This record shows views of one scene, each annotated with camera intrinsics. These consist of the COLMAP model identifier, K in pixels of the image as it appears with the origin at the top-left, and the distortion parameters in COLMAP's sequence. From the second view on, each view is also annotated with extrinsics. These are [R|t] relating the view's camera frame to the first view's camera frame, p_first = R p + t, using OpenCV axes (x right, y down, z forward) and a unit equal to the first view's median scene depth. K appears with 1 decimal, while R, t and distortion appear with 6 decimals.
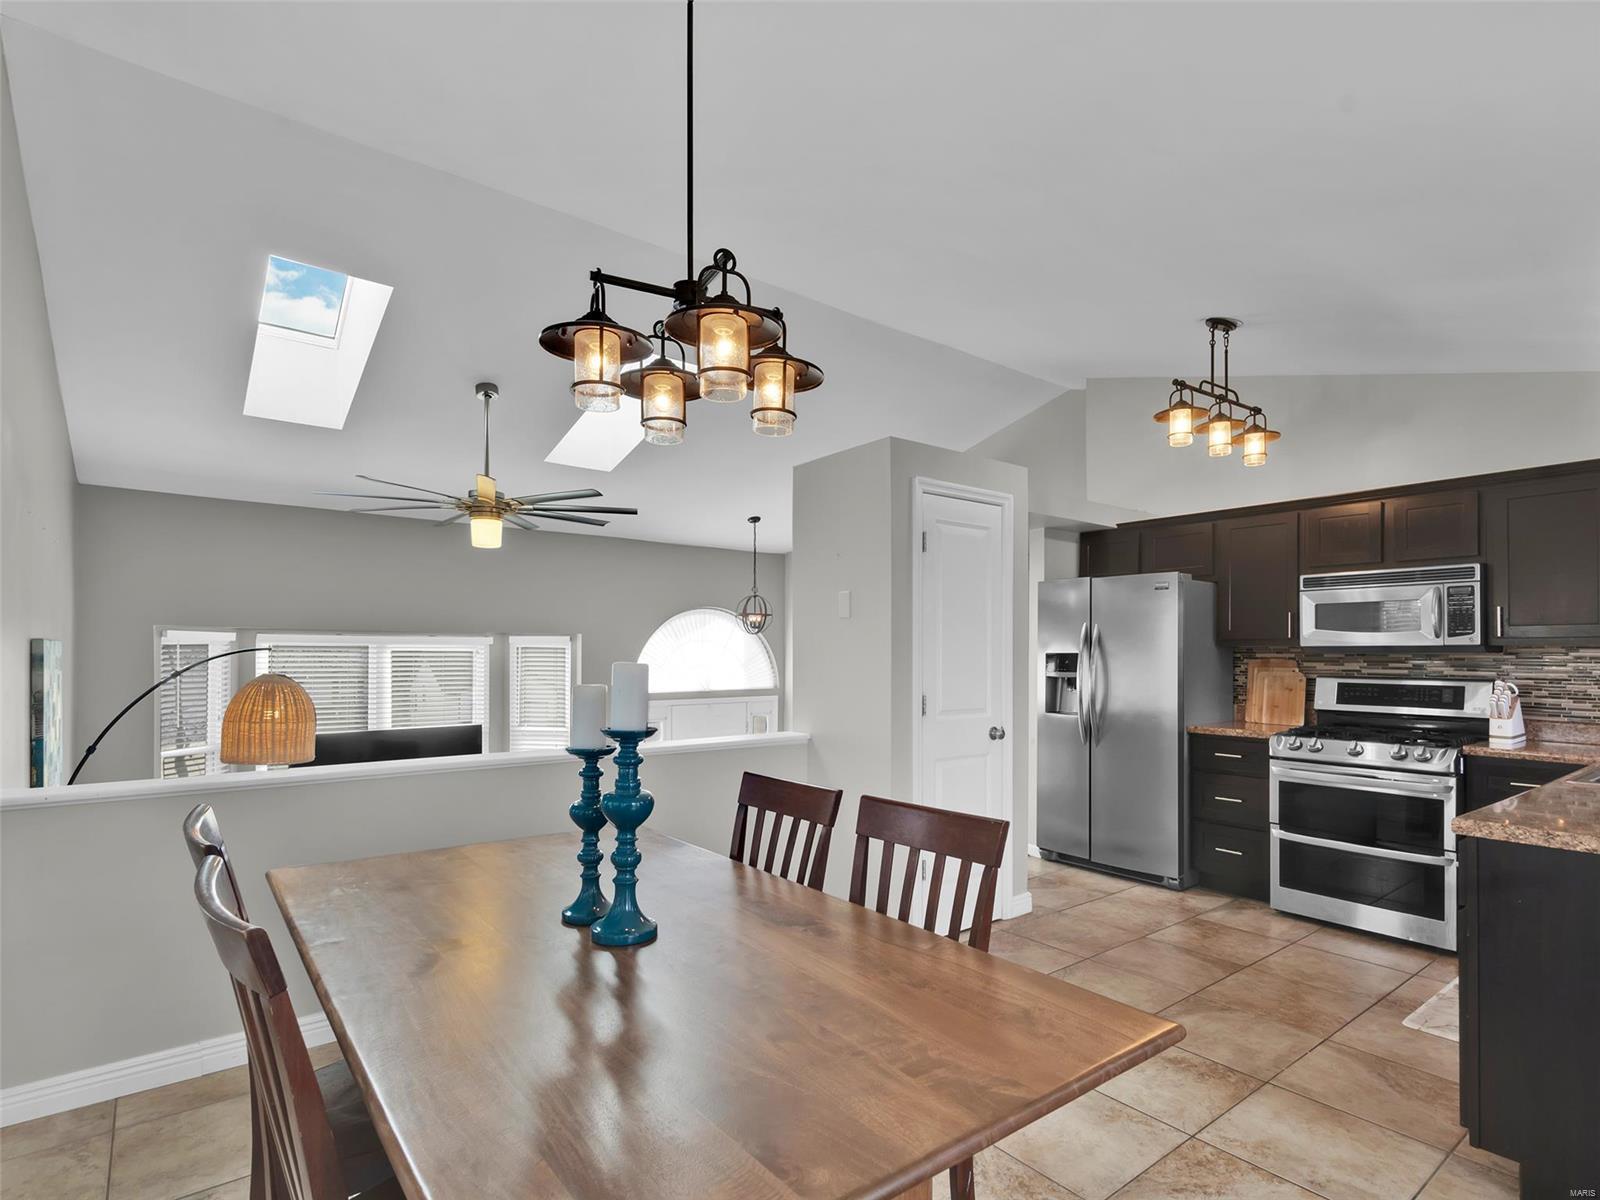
lens RADIAL K [[809.4, 0, 831.5], [0, 809.4, 647.6], [0, 0, 1]] dist [0.004623, 0.000335]
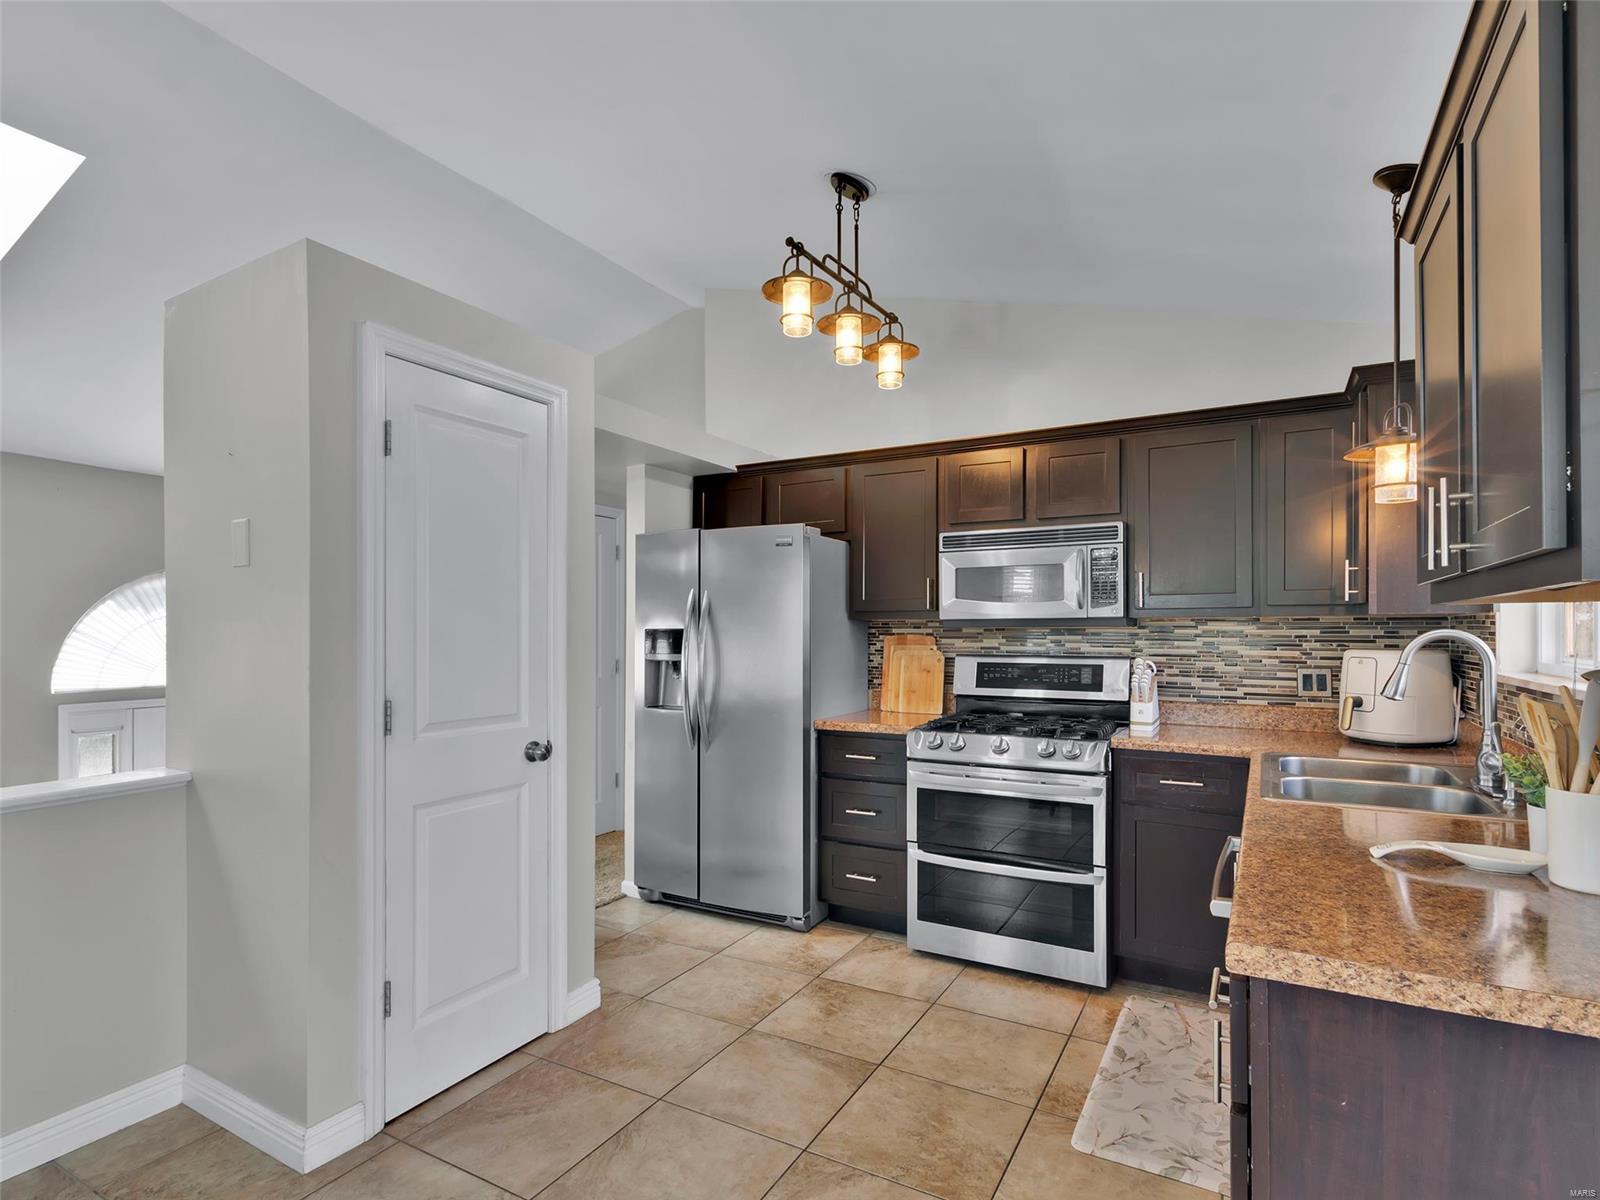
lens RADIAL K [[809.4, 0, 831.5], [0, 809.4, 647.6], [0, 0, 1]] dist [0.004623, 0.000335]
pose [[0.918739, -0.012147, 0.394678, 0.162665], [0.001572, 0.999631, 0.027107, 0.004910], [-0.394862, -0.024284, 0.918420, 0.306568]]
